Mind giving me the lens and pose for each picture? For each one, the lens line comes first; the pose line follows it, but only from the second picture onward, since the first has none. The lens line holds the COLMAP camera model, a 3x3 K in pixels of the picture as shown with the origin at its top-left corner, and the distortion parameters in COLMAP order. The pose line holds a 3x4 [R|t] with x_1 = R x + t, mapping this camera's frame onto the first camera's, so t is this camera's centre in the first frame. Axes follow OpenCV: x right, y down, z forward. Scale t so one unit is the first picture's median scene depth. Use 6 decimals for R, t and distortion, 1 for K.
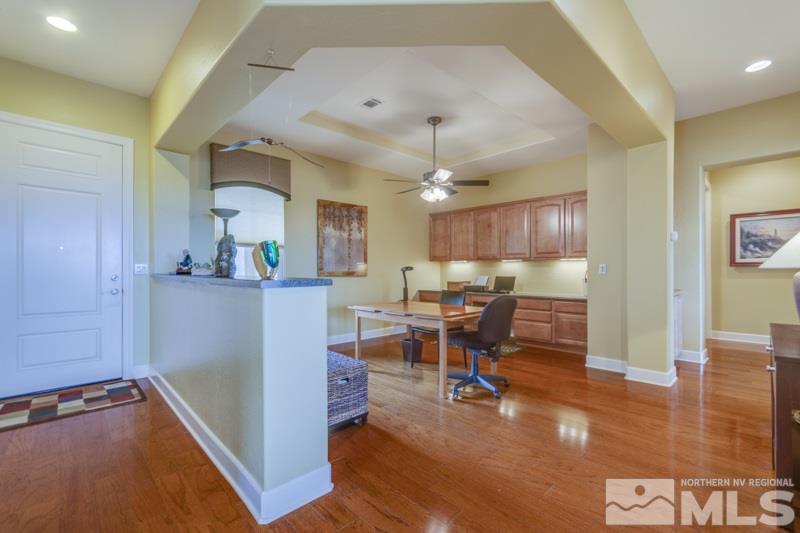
lens RADIAL K [[352.3, 0, 408.4], [0, 352.3, 267.8], [0, 0, 1]] dist [-0.004596, -0.001200]
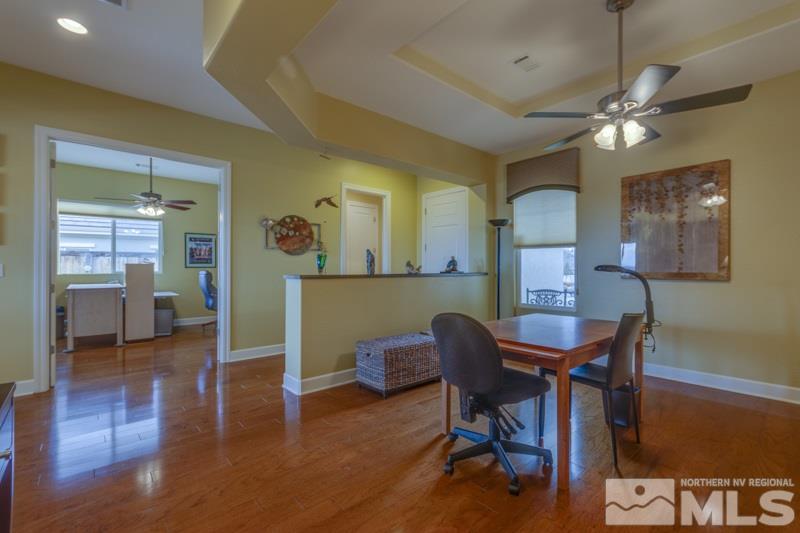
lens RADIAL K [[352.3, 0, 407.3], [0, 352.3, 265.9], [0, 0, 1]] dist [-0.004596, -0.001200]
pose [[-0.032338, -0.009772, -0.999429, 0.564630], [0.004597, 0.999940, -0.009926, 0.002457], [0.999466, -0.004915, -0.032291, 0.597208]]
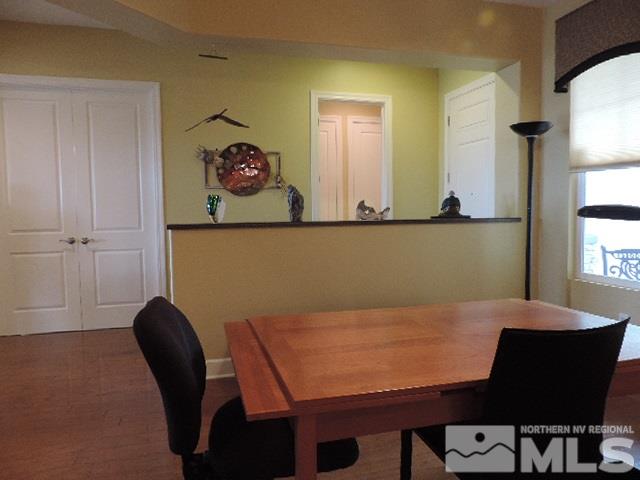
lens RADIAL K [[461.0, 0, 321.8], [0, 461.0, 233.6], [0, 0, 1]] dist [-0.019445, -0.010030]
pose [[-0.472123, 0.045808, -0.880342, 0.367090], [0.015425, 0.998925, 0.043706, 0.001278], [0.881398, 0.007056, -0.472322, 0.873060]]
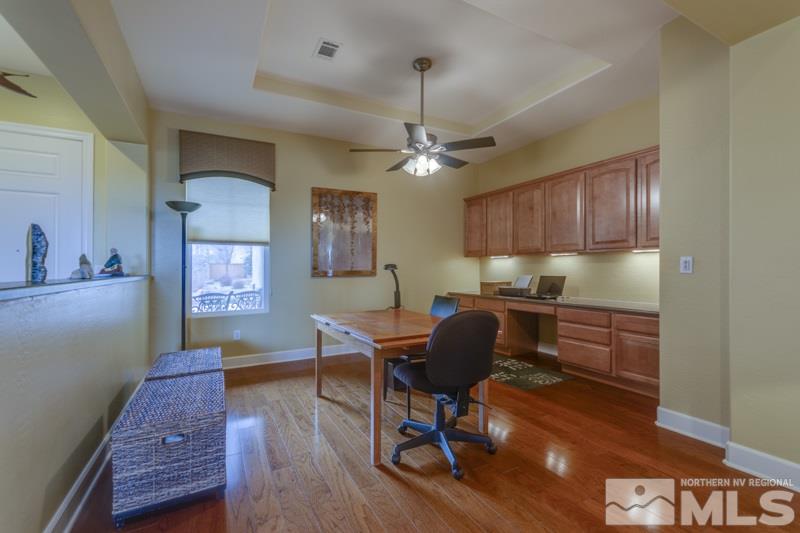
lens RADIAL K [[352.3, 0, 402.8], [0, 352.3, 270.6], [0, 0, 1]] dist [-0.004596, -0.001200]
pose [[0.961185, -0.006315, -0.275833, 0.209842], [0.010251, 0.999865, 0.012832, 0.000655], [0.275715, -0.015161, 0.961120, 0.246957]]
